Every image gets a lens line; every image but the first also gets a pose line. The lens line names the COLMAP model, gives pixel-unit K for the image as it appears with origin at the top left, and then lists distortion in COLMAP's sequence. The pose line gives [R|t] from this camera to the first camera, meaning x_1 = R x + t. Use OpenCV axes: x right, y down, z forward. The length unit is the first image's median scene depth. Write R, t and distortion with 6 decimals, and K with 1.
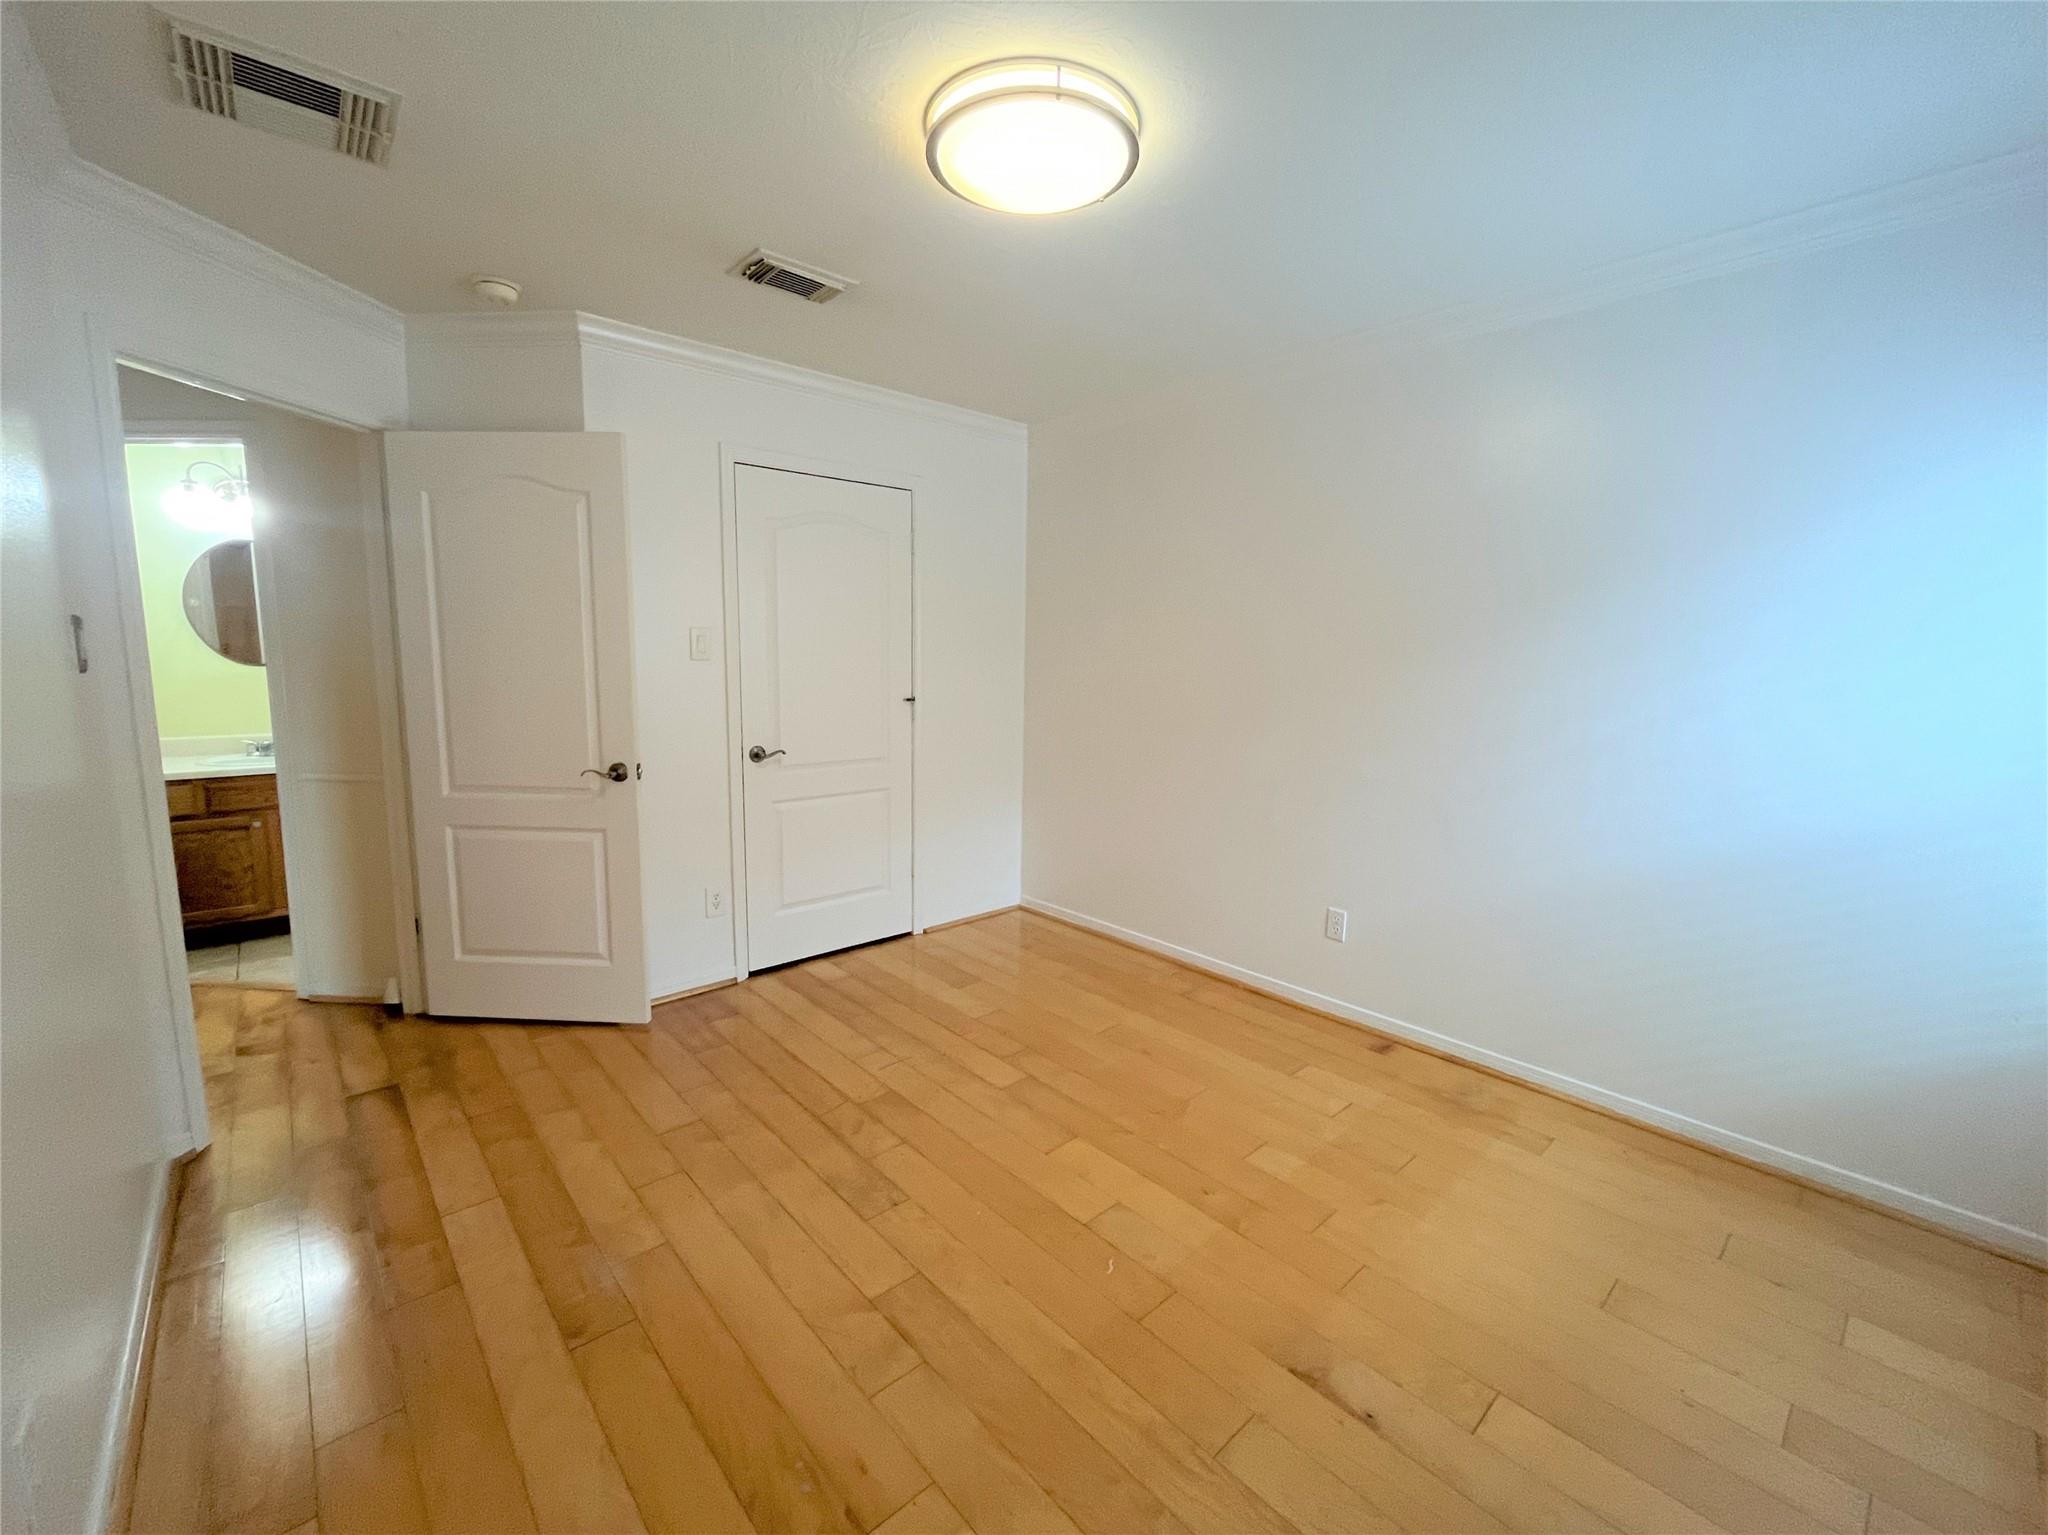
lens RADIAL K [[827.0, 0, 1020.9], [0, 827.0, 760.3], [0, 0, 1]] dist [-0.002685, -0.000321]
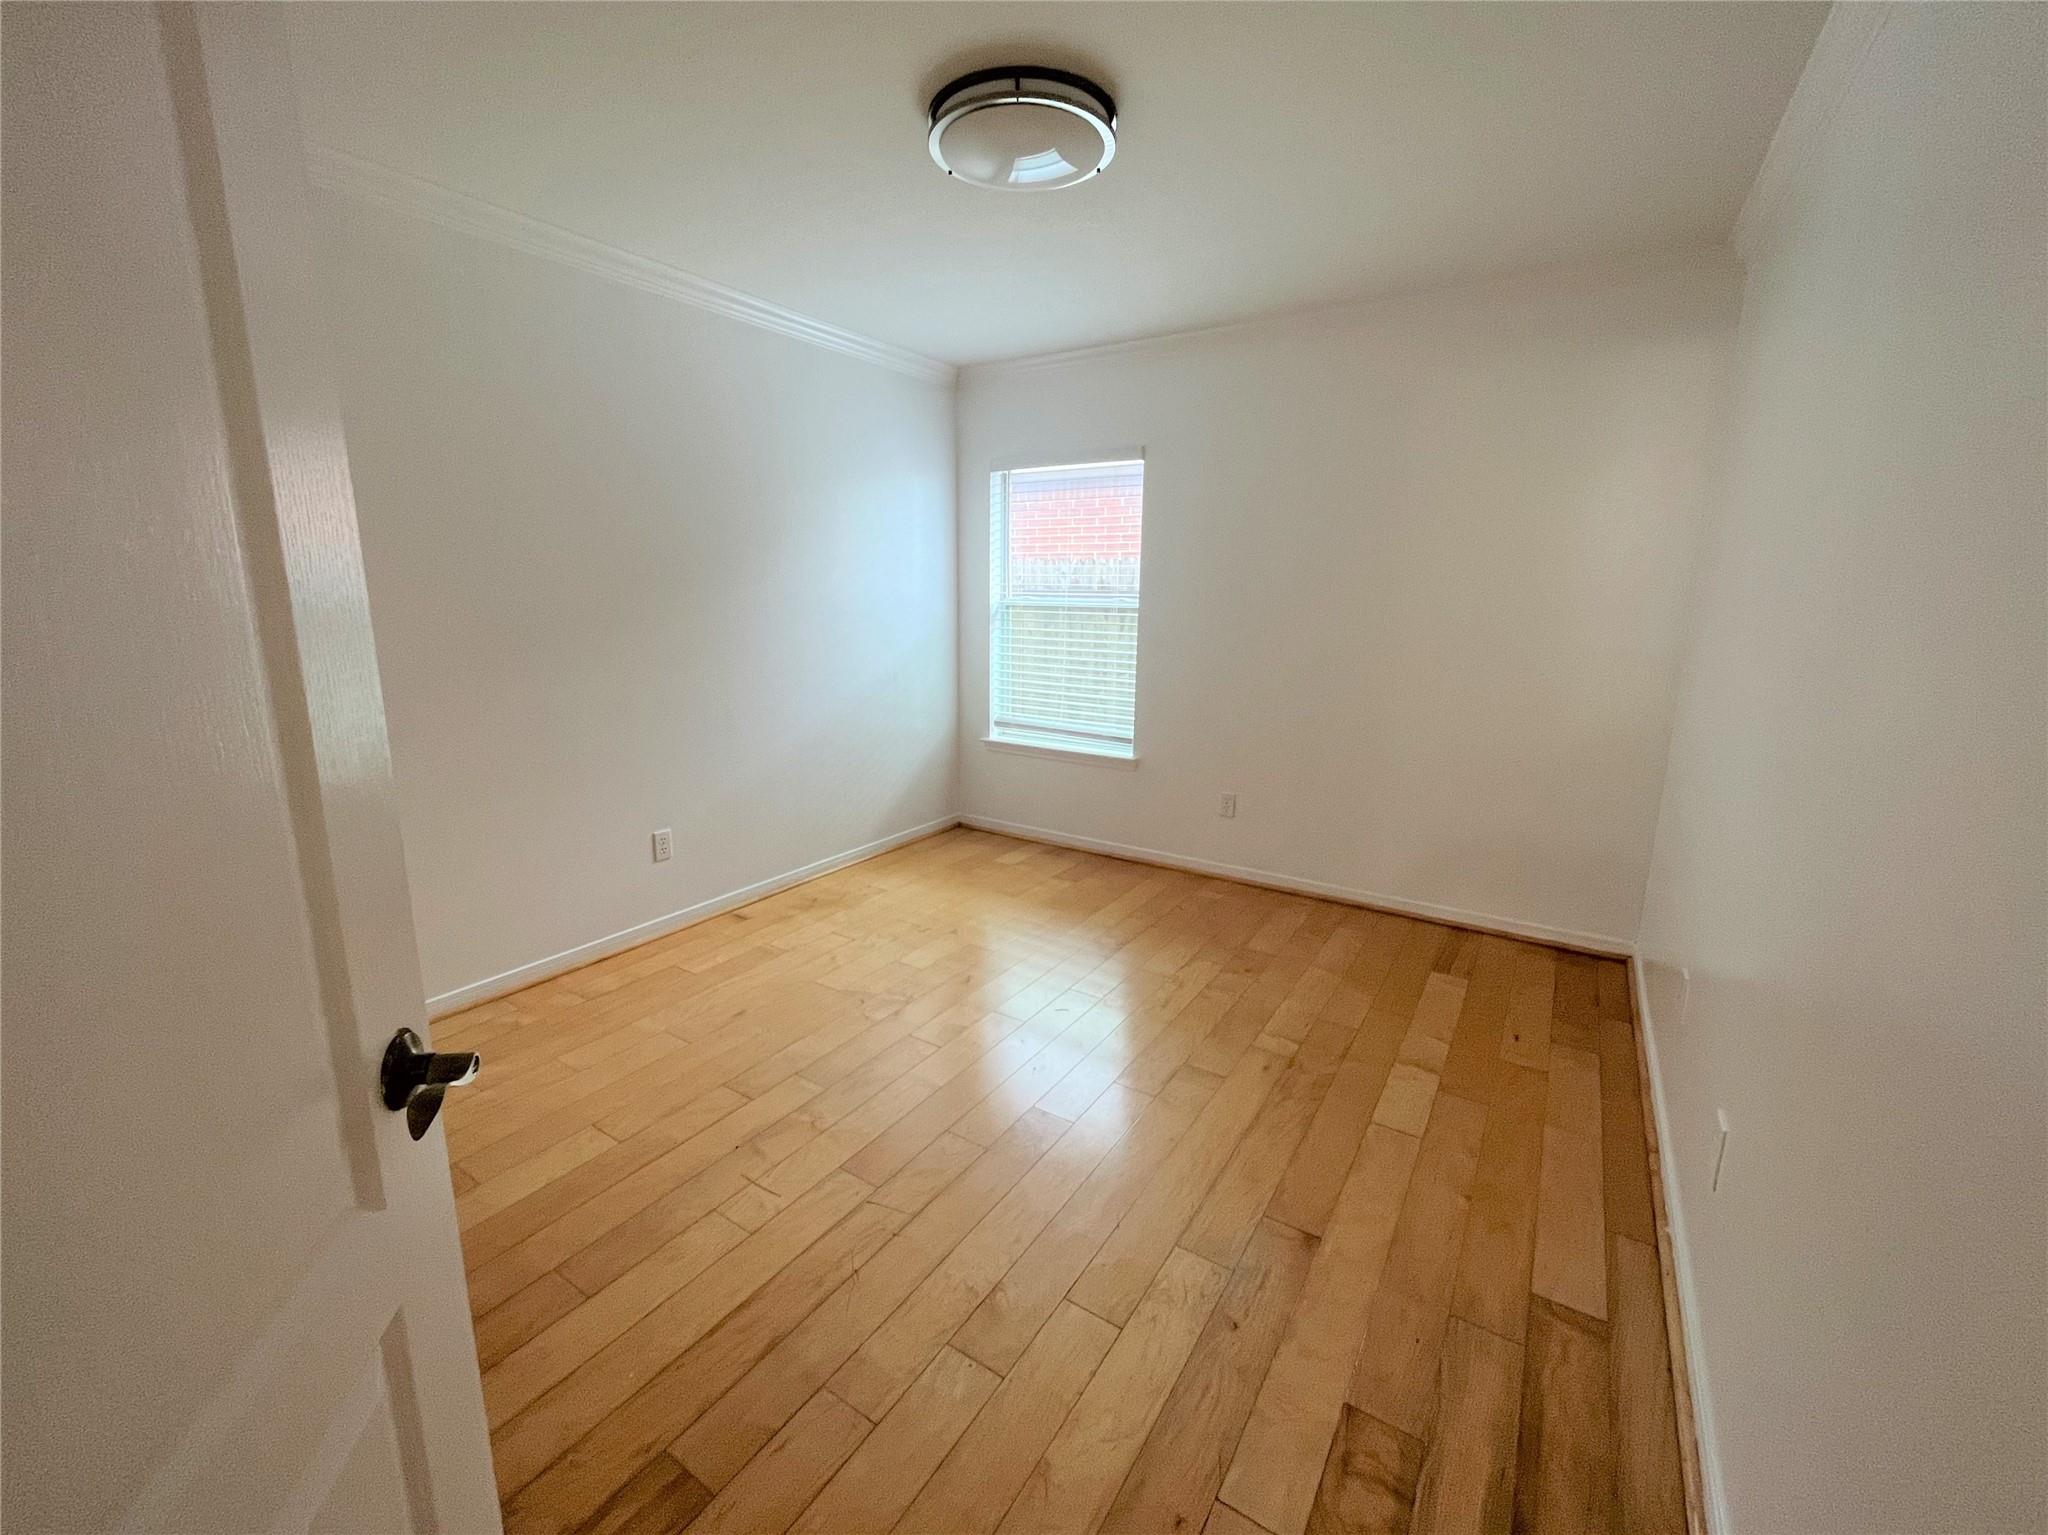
lens RADIAL K [[827.0, 0, 1020.9], [0, 827.0, 760.3], [0, 0, 1]] dist [-0.002685, -0.000321]
pose [[-0.241510, -0.214840, 0.946318, -0.908787], [0.116048, 0.961792, 0.247970, -0.144330], [-0.963434, 0.169706, -0.207350, 1.011096]]
